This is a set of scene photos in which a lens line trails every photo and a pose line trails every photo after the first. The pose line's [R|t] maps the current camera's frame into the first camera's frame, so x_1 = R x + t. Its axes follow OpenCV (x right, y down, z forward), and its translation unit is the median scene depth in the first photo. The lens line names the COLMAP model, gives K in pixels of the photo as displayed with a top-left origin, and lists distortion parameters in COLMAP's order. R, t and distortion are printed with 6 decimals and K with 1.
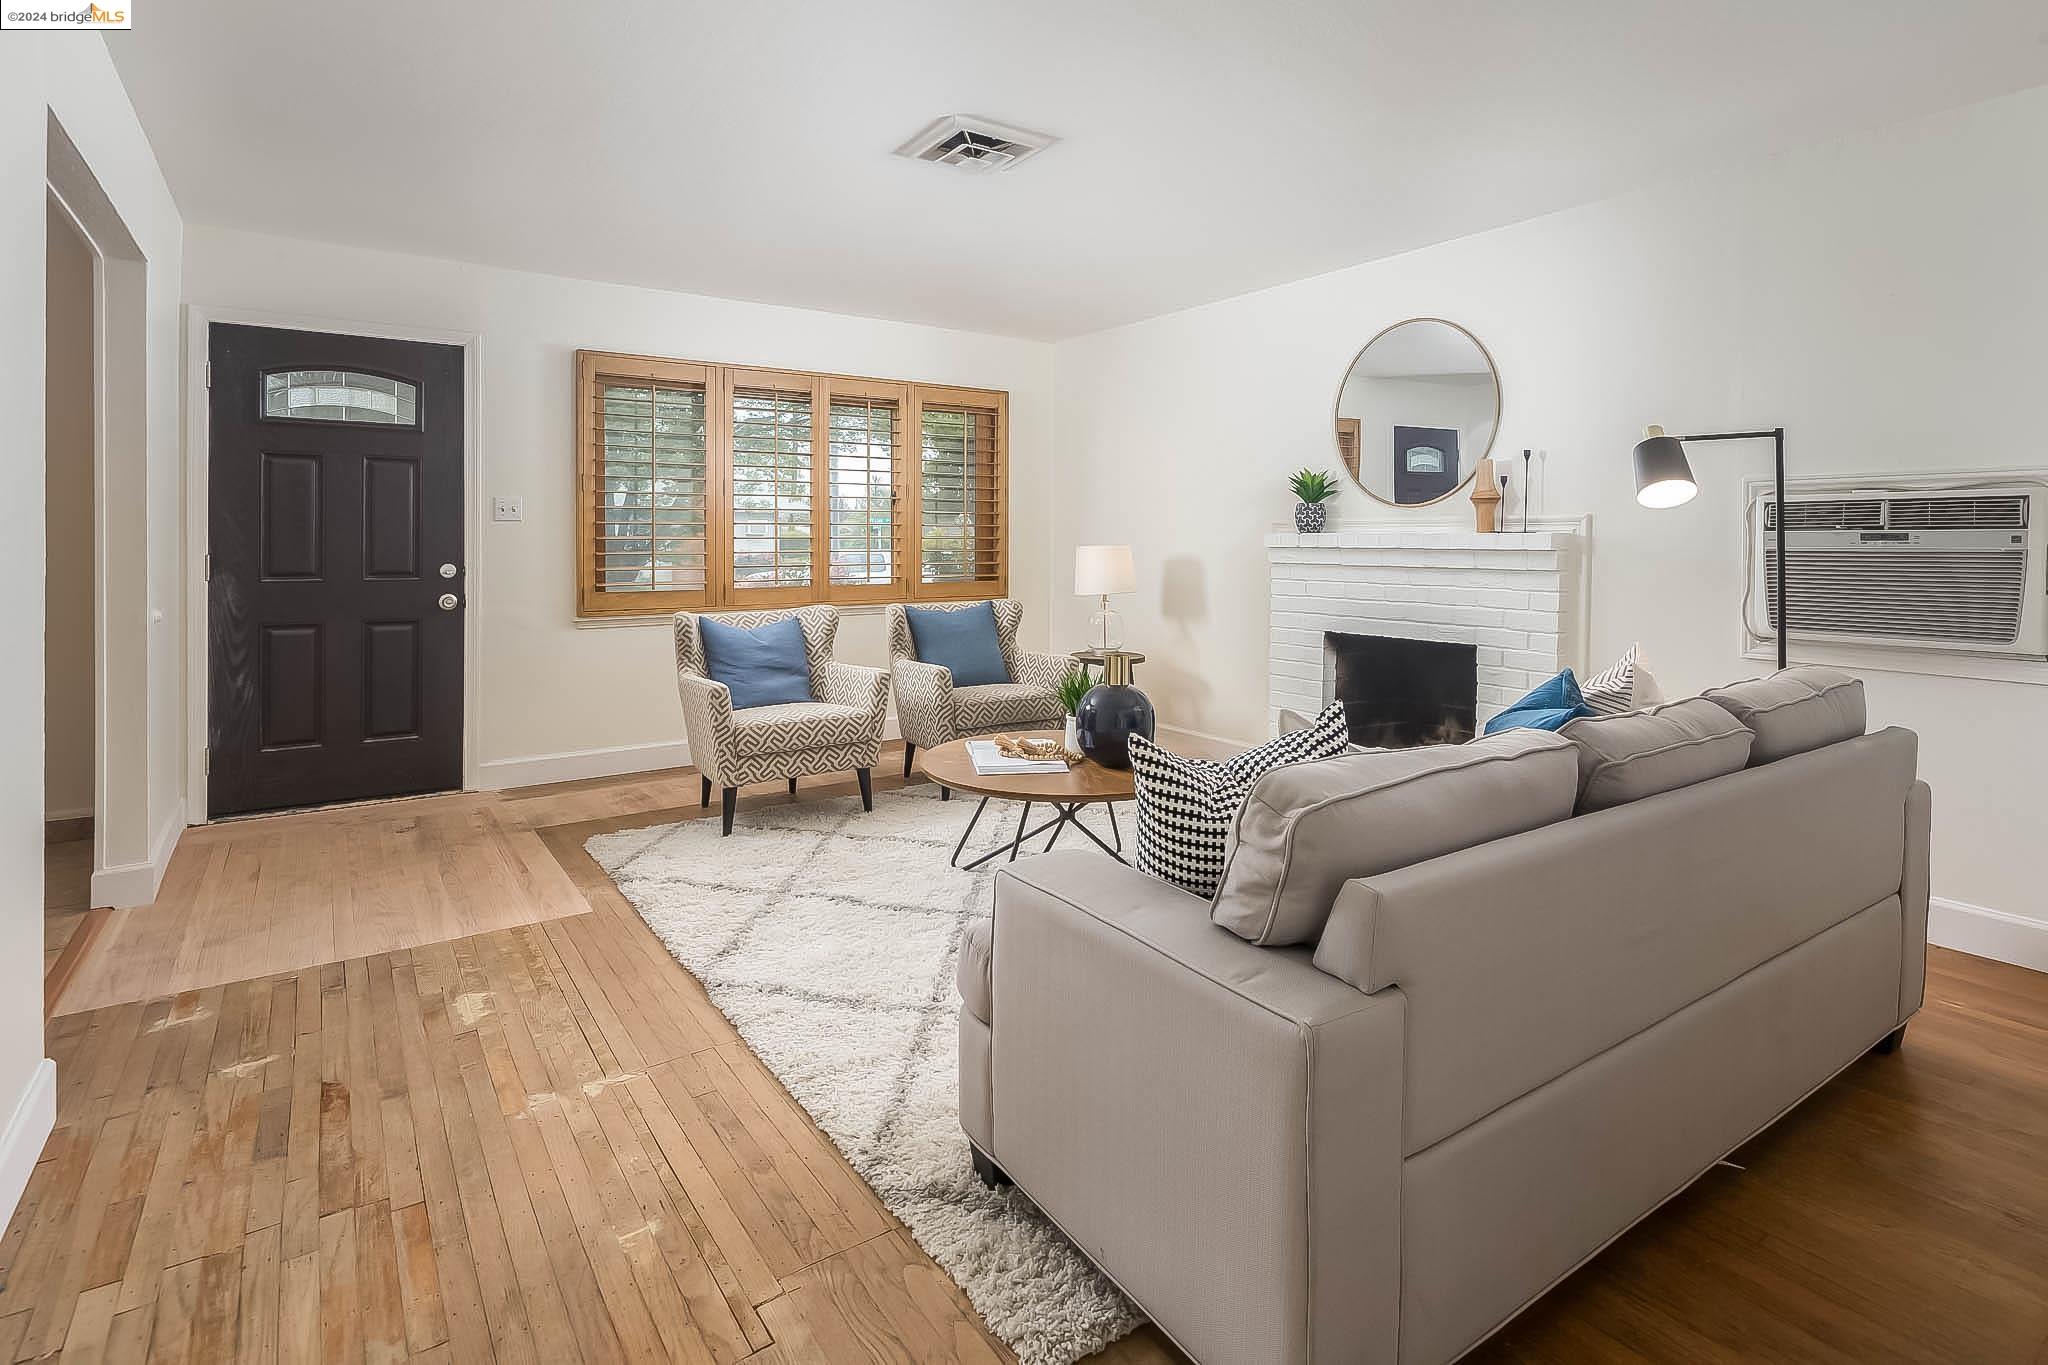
lens RADIAL K [[1022.3, 0, 1013.8], [0, 1022.3, 669.5], [0, 0, 1]] dist [0.011989, -0.004301]
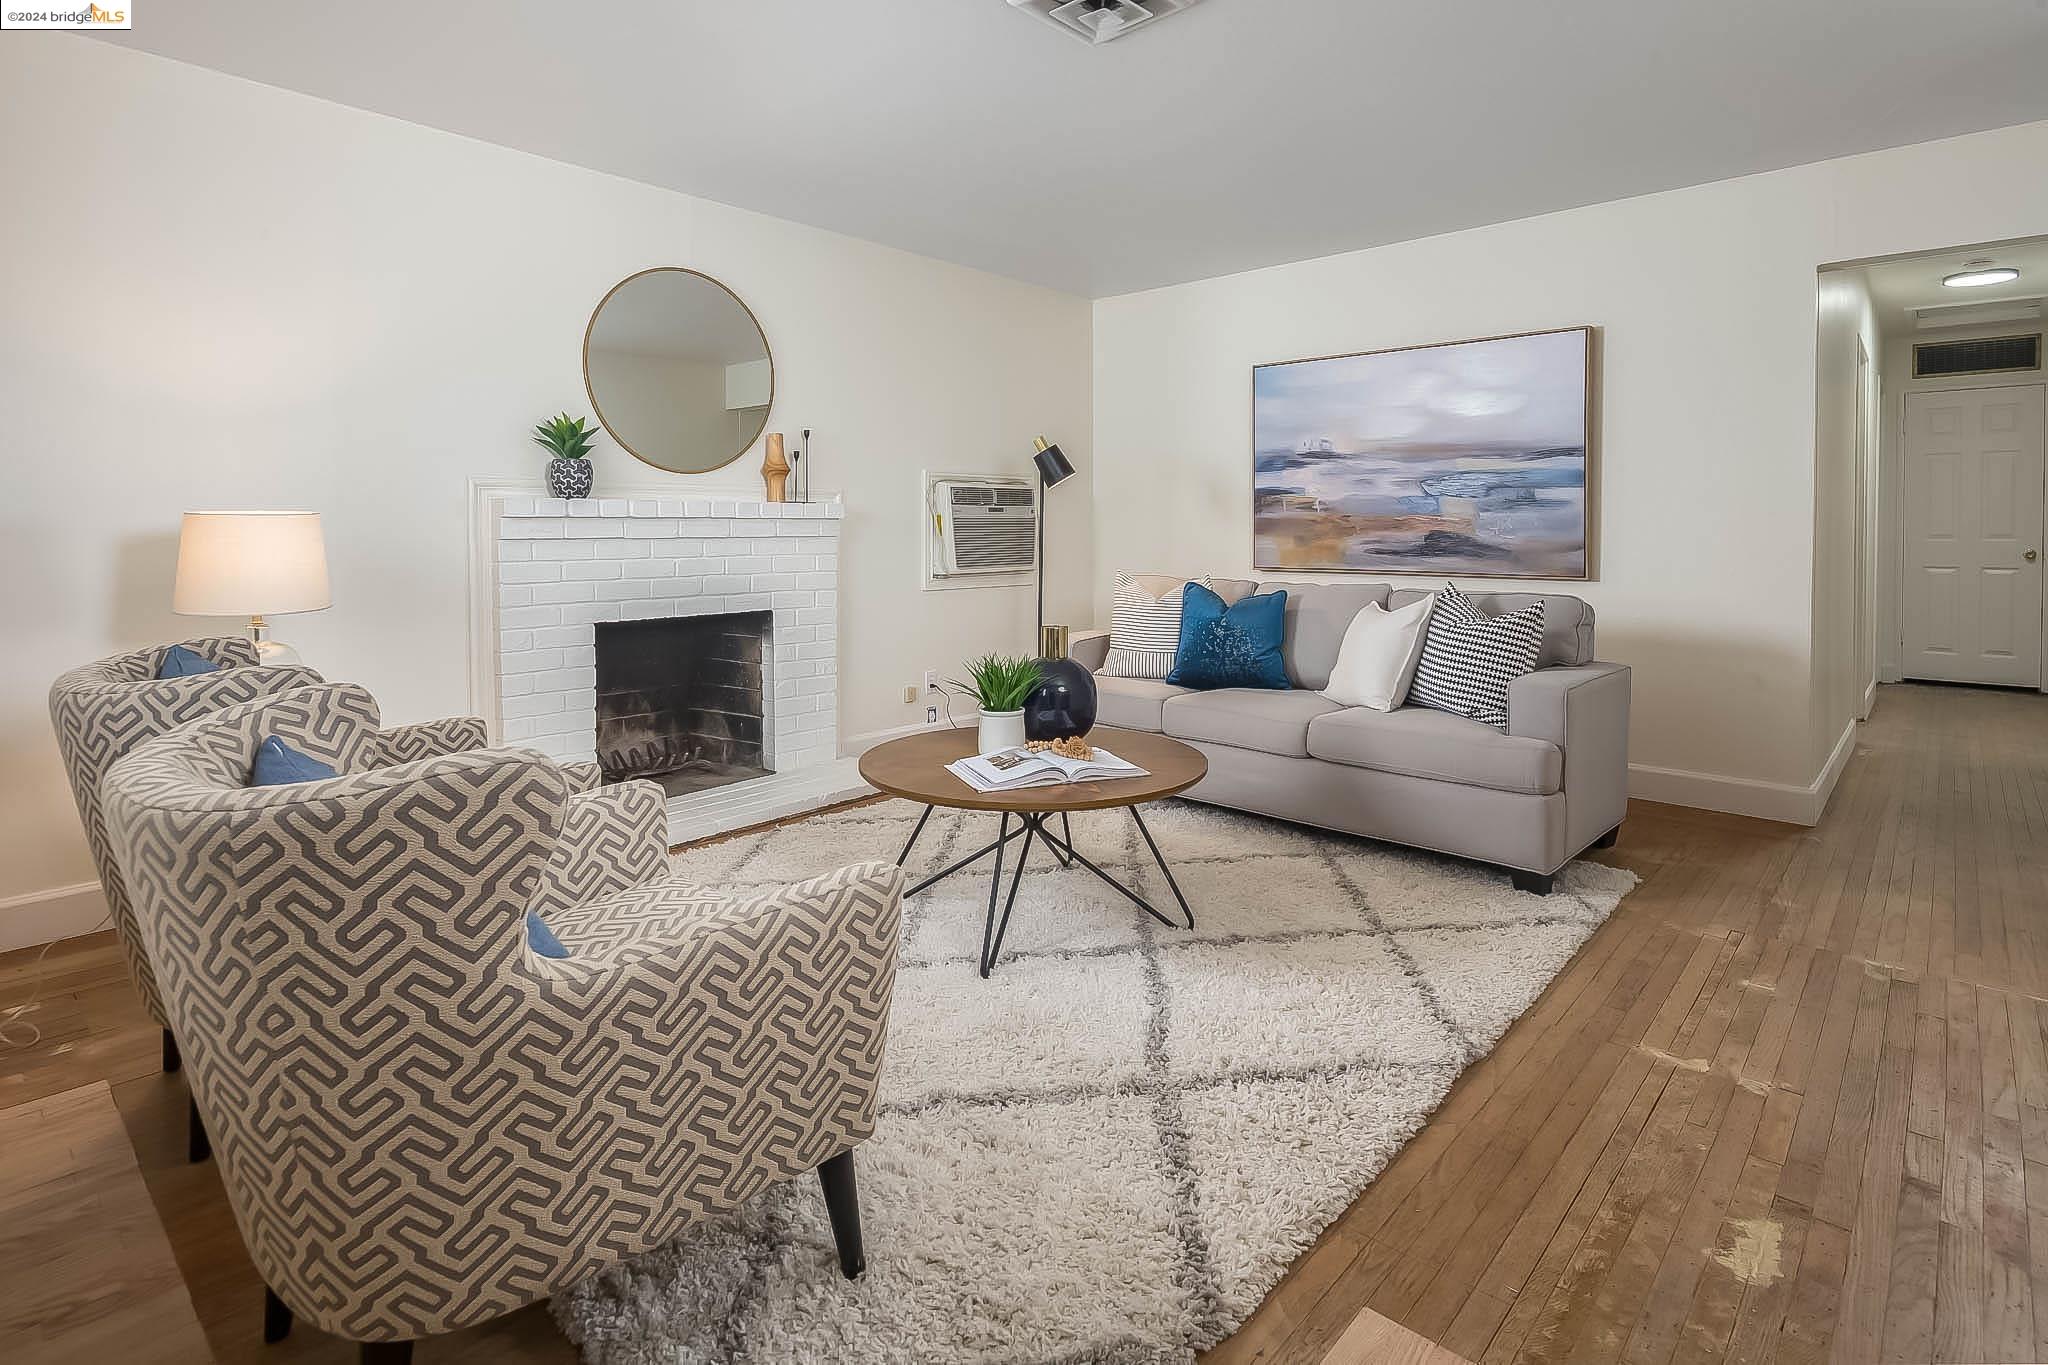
lens RADIAL K [[1022.3, 0, 1058.5], [0, 1022.3, 541.4], [0, 0, 1]] dist [0.011989, -0.004301]
pose [[-0.243560, -0.018417, 0.969711, -0.575354], [0.121647, 0.991344, 0.049381, -0.101072], [-0.962227, 0.129990, -0.239211, 0.894642]]
